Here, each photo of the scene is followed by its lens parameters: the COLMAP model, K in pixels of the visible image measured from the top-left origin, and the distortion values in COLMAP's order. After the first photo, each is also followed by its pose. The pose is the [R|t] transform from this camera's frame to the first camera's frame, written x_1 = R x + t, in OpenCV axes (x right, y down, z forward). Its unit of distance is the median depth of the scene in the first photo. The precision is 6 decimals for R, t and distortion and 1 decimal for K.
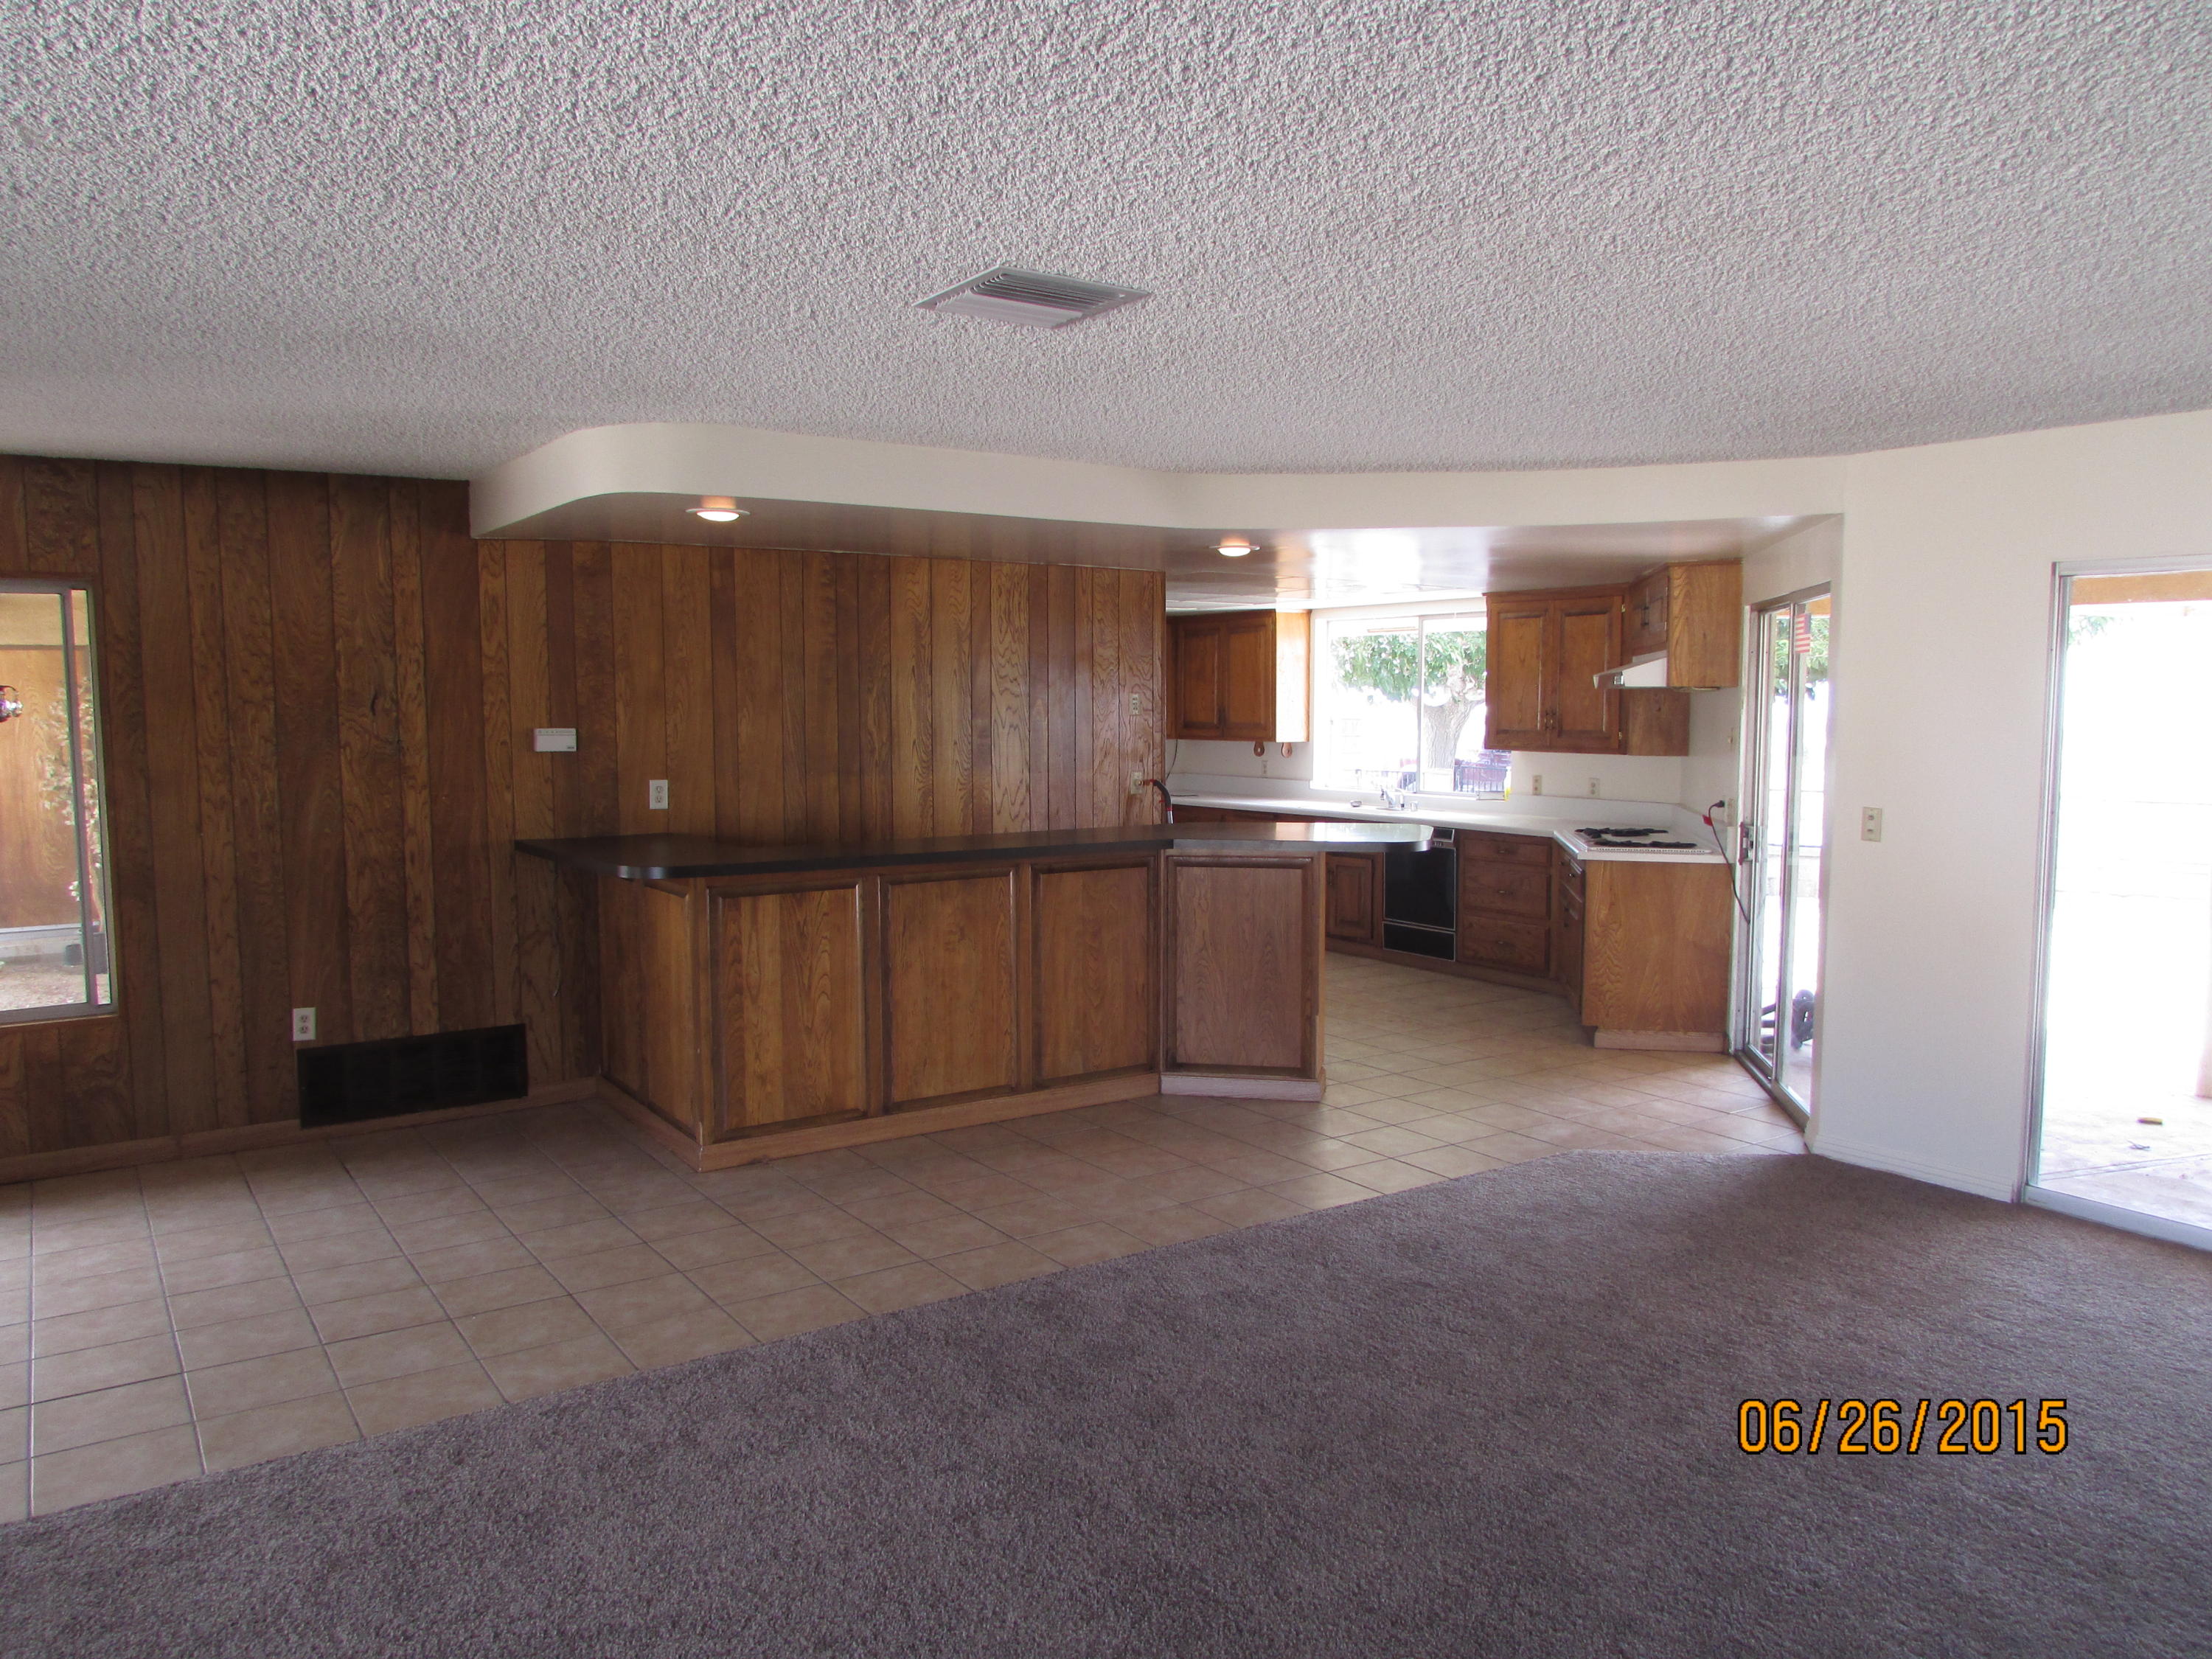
lens RADIAL K [[1570.3, 0, 1097.5], [0, 1570.3, 825.6], [0, 0, 1]] dist [-0.034392, 0.005810]
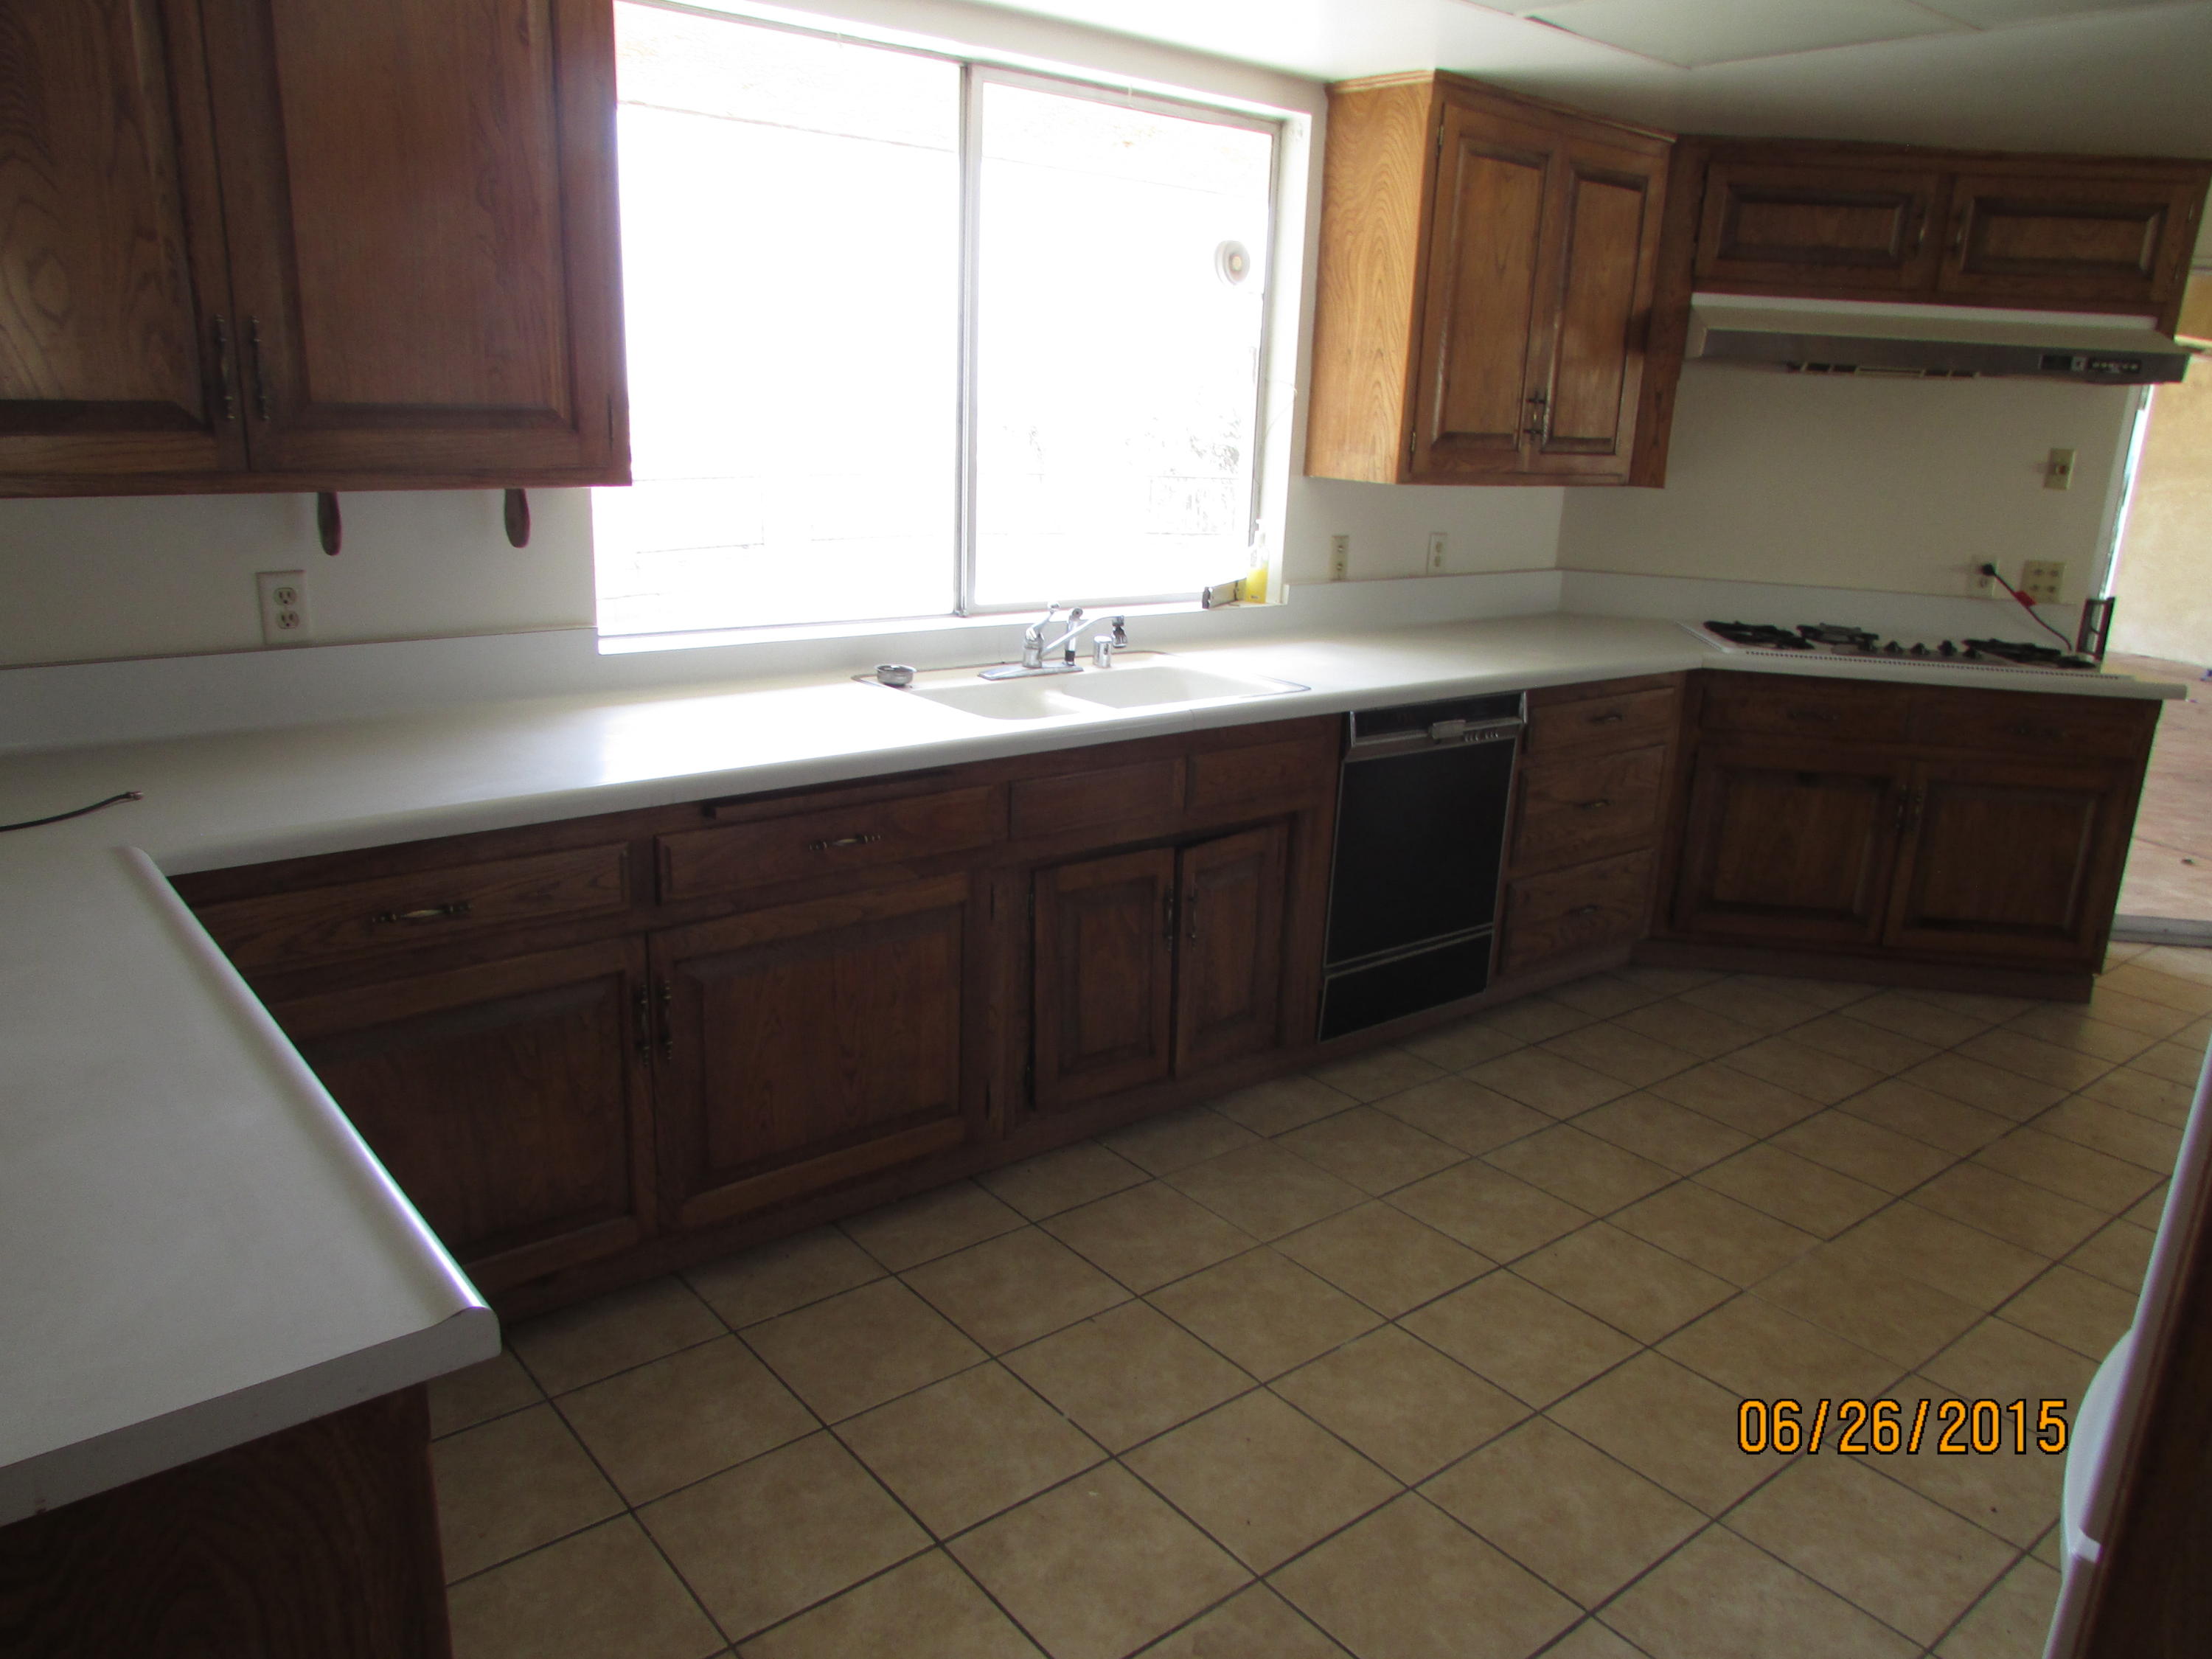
lens RADIAL K [[1570.3, 0, 1103.3], [0, 1570.3, 828.8], [0, 0, 1]] dist [-0.034392, 0.005810]
pose [[-0.082538, -0.278975, 0.956745, -0.163009], [0.029841, 0.958898, 0.282178, -0.081176], [-0.996141, 0.051841, -0.070820, 1.128355]]
